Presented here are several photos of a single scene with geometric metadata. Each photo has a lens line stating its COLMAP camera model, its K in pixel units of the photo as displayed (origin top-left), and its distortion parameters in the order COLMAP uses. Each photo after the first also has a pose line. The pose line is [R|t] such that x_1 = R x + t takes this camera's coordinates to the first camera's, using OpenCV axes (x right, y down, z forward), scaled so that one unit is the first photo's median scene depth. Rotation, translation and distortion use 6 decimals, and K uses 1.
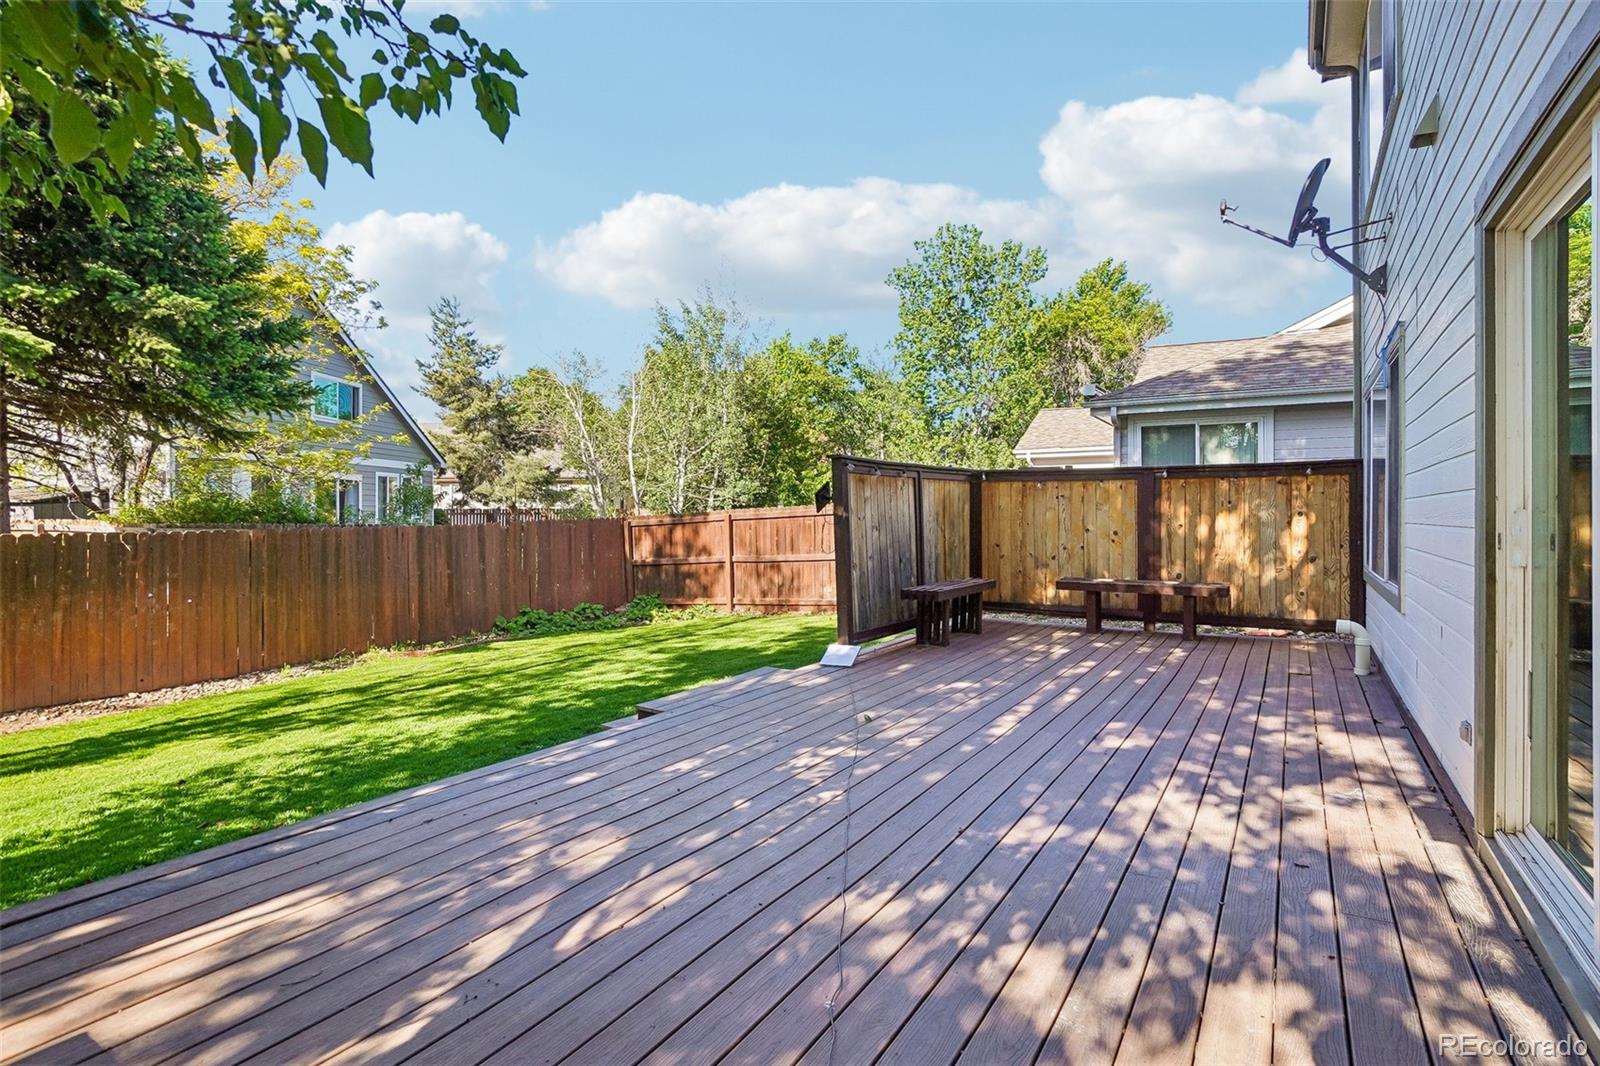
lens RADIAL K [[831.1, 0, 800.6], [0, 831.1, 510.6], [0, 0, 1]] dist [-0.043241, 0.023036]
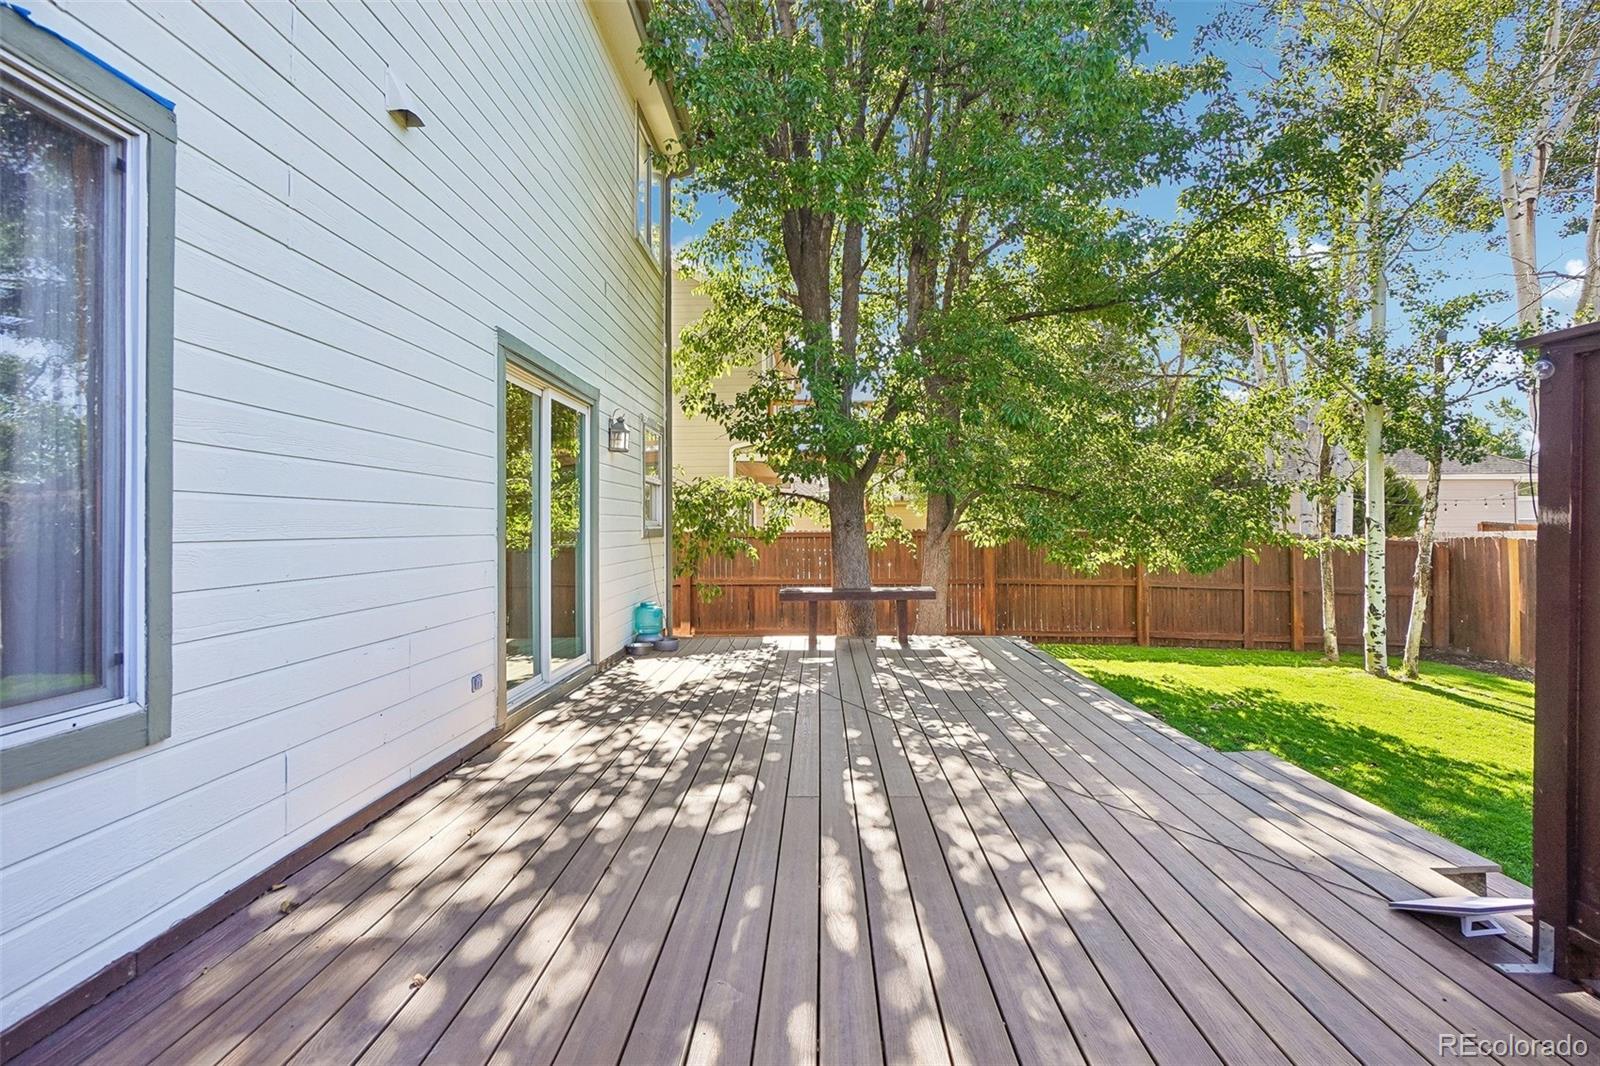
lens RADIAL K [[831.1, 0, 800.6], [0, 831.1, 510.6], [0, 0, 1]] dist [-0.043241, 0.023036]
pose [[-0.871221, -0.003567, -0.490878, 0.384913], [0.006344, 0.999808, -0.018524, 0.003809], [0.490850, -0.019252, -0.871031, 0.935884]]
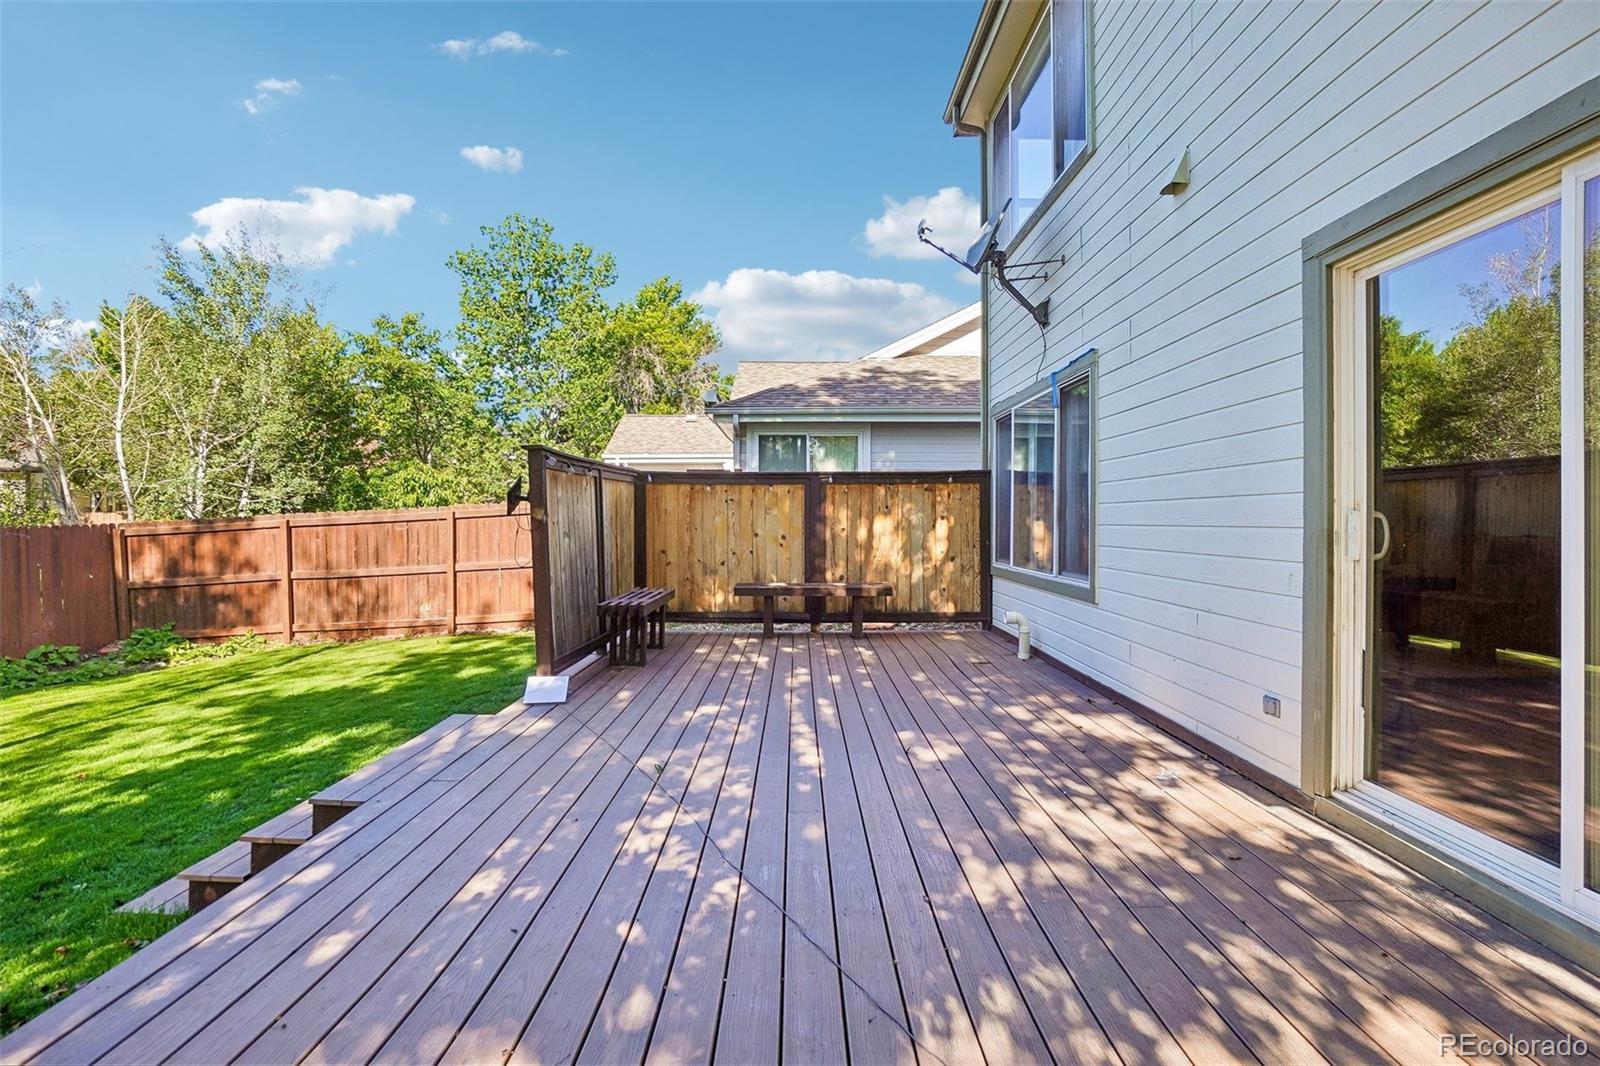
lens RADIAL K [[817.7, 0, 803.8], [0, 817.7, 521.2], [0, 0, 1]] dist [-0.041901, 0.021554]
pose [[0.851306, -0.002307, 0.524664, -0.125231], [-0.000624, 0.999985, 0.005409, 0.002537], [-0.524669, -0.004932, 0.851292, 0.142374]]
